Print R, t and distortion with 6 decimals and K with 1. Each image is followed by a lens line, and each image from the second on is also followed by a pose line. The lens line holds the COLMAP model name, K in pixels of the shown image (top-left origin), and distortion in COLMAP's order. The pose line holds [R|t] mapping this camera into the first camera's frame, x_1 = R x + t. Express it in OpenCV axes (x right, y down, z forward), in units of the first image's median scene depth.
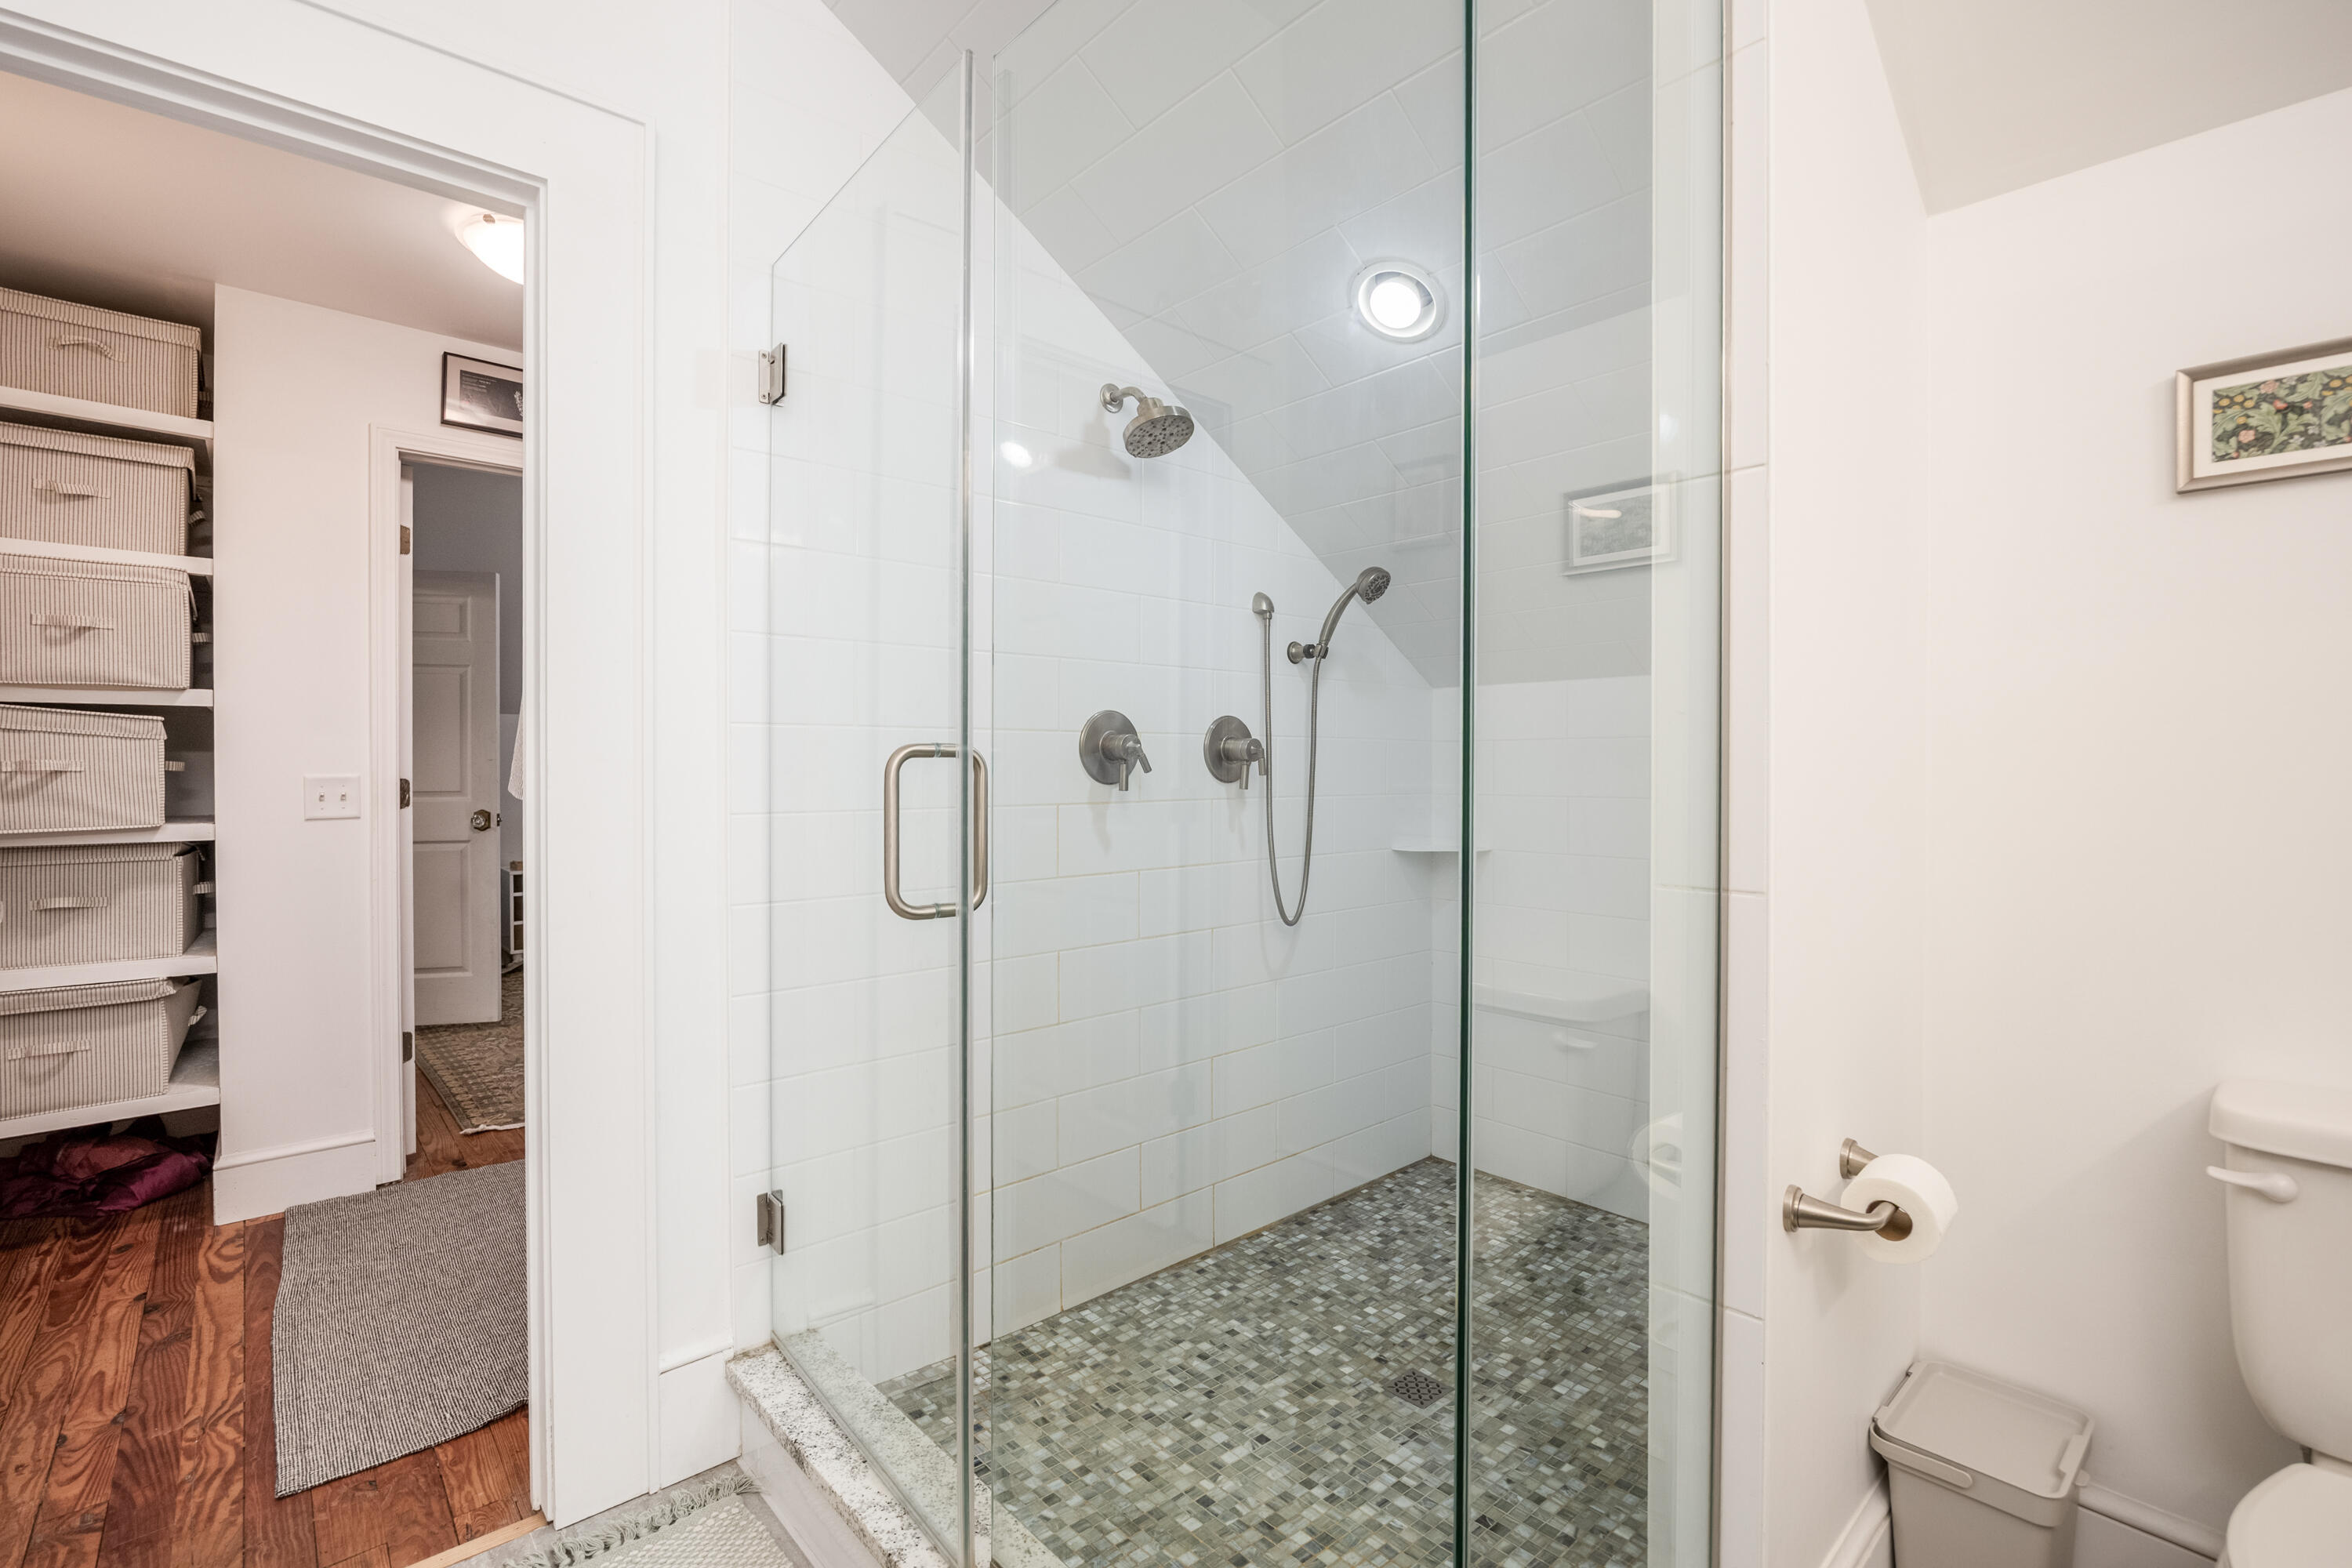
lens RADIAL K [[1072.1, 0, 1176.0], [0, 1072.1, 784.0], [0, 0, 1]] dist [-0.000222, -0.000044]
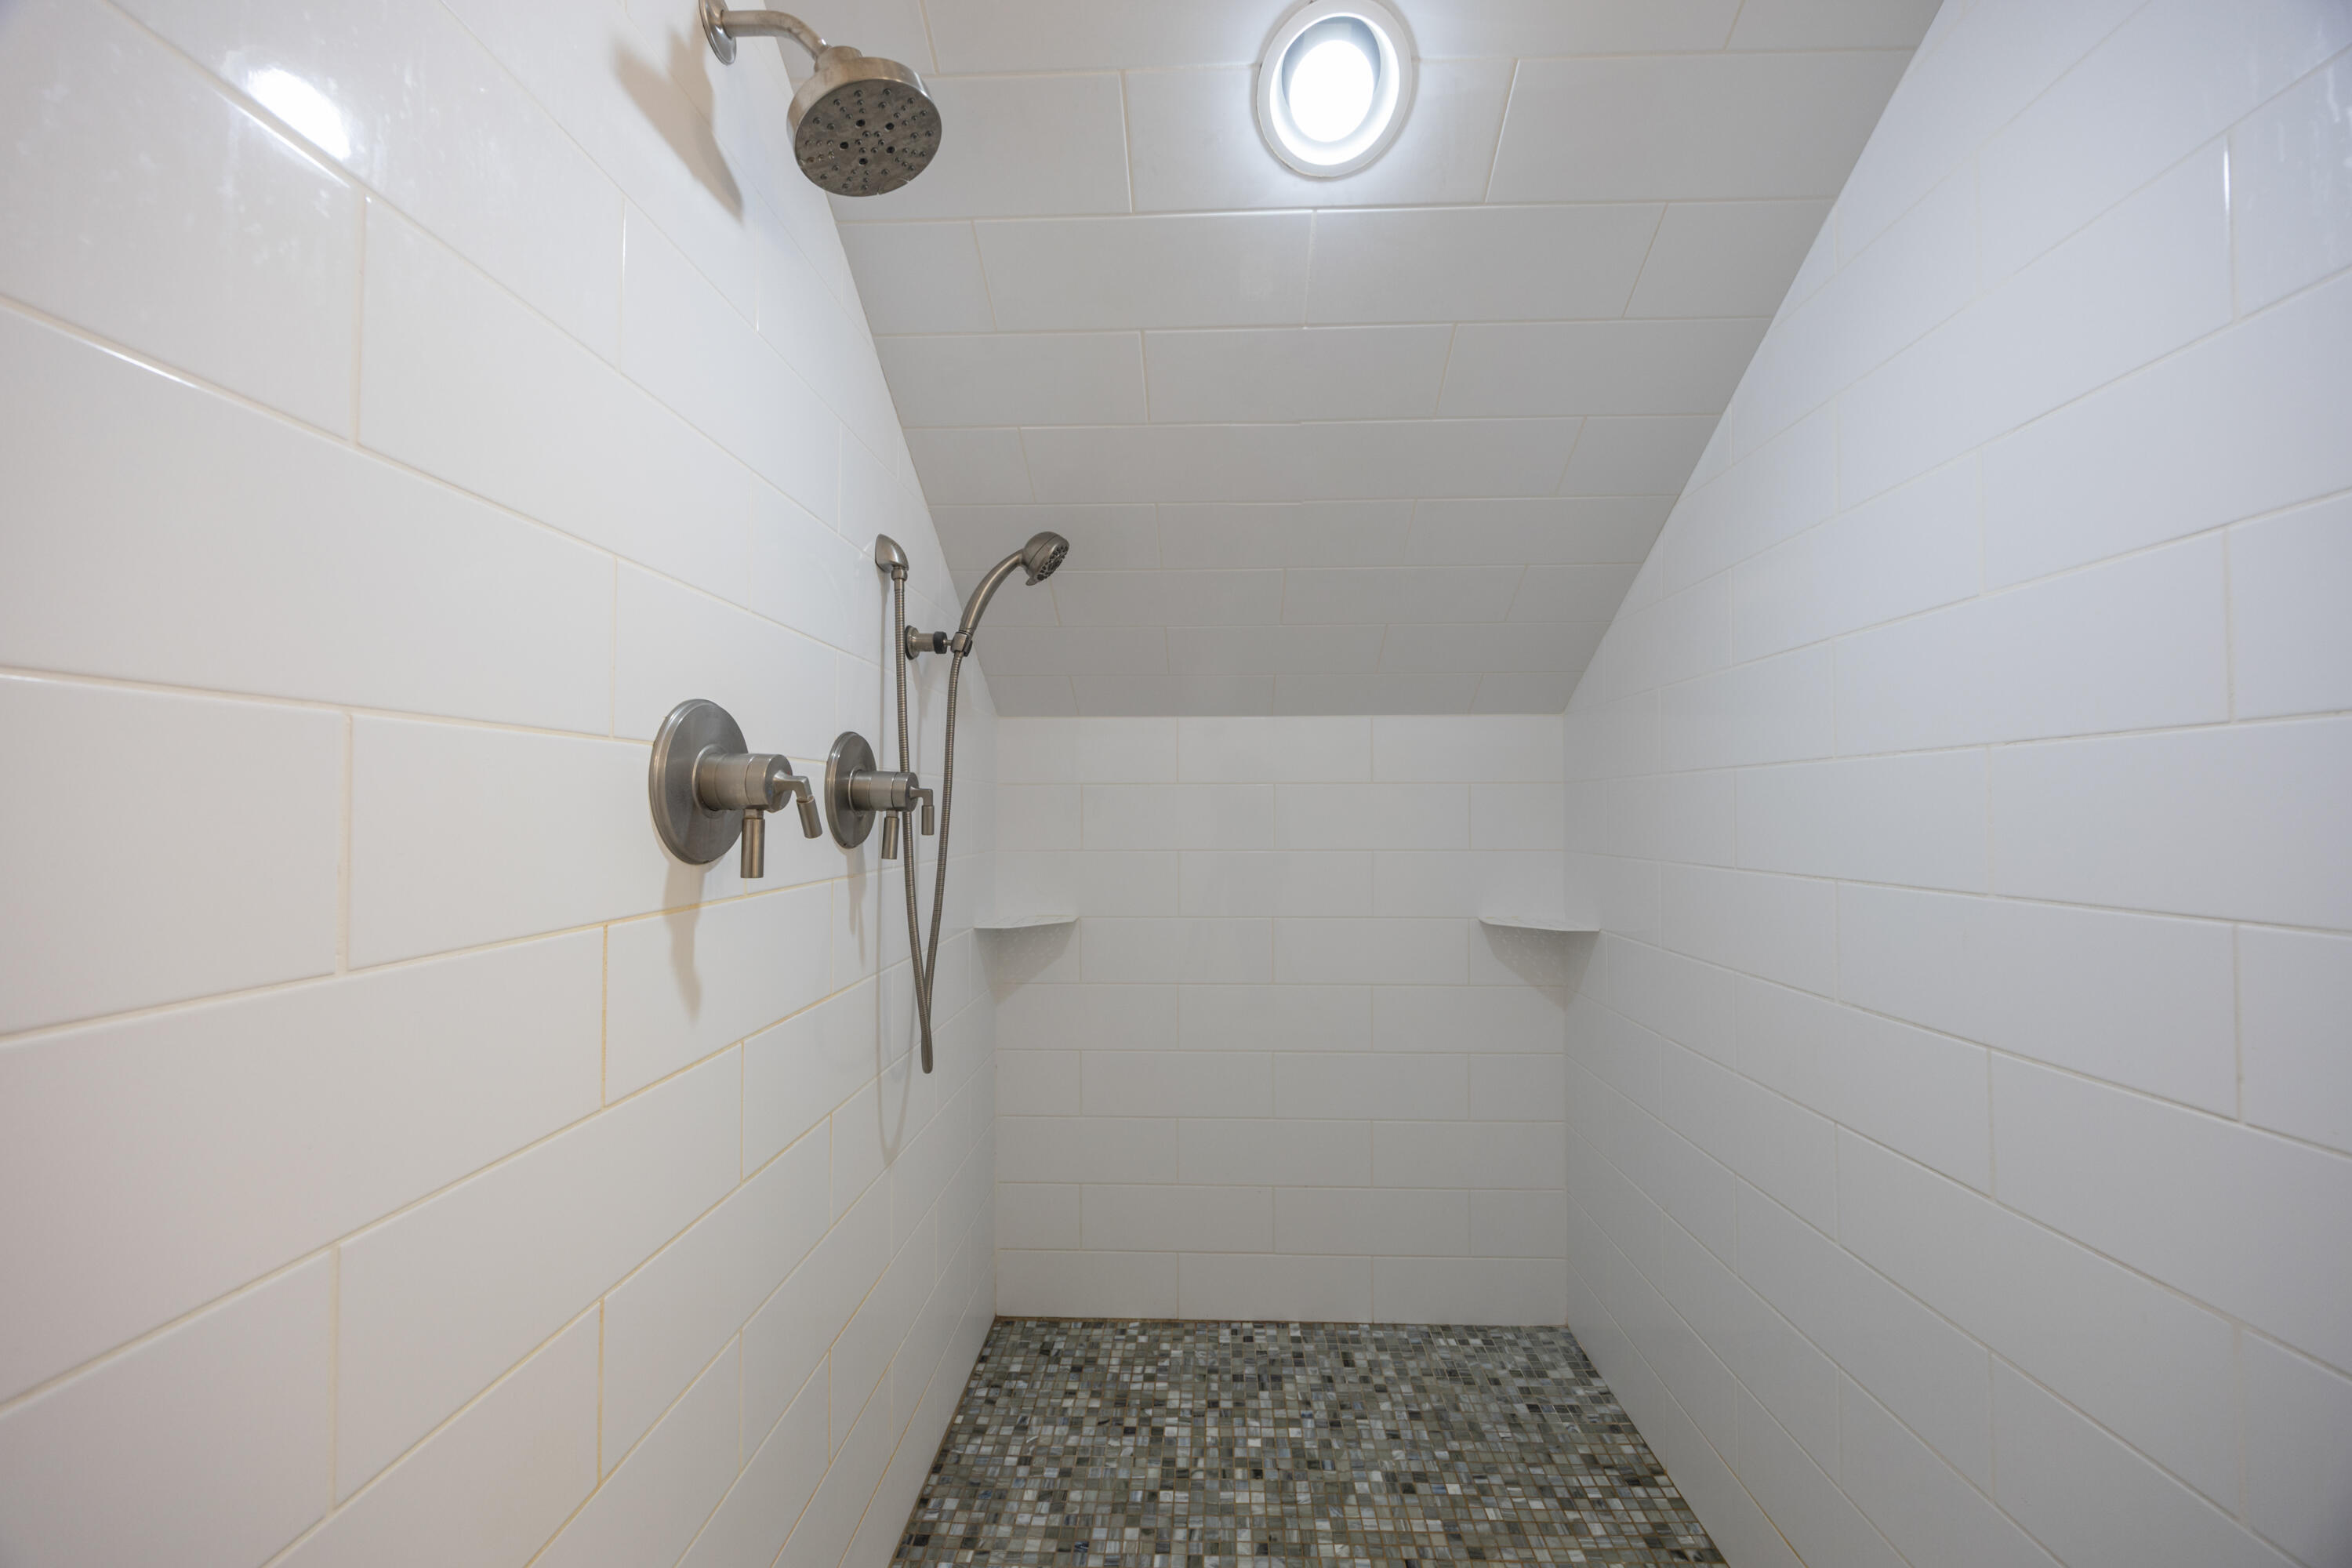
lens RADIAL K [[896.9, 0, 1176.0], [0, 896.9, 784.0], [0, 0, 1]] dist [-0.008982, 0.000028]
pose [[0.687819, 0.023490, 0.725502, -0.177421], [0.003295, 0.999365, -0.035481, -0.017183], [-0.725875, 0.026795, 0.687305, 0.531119]]
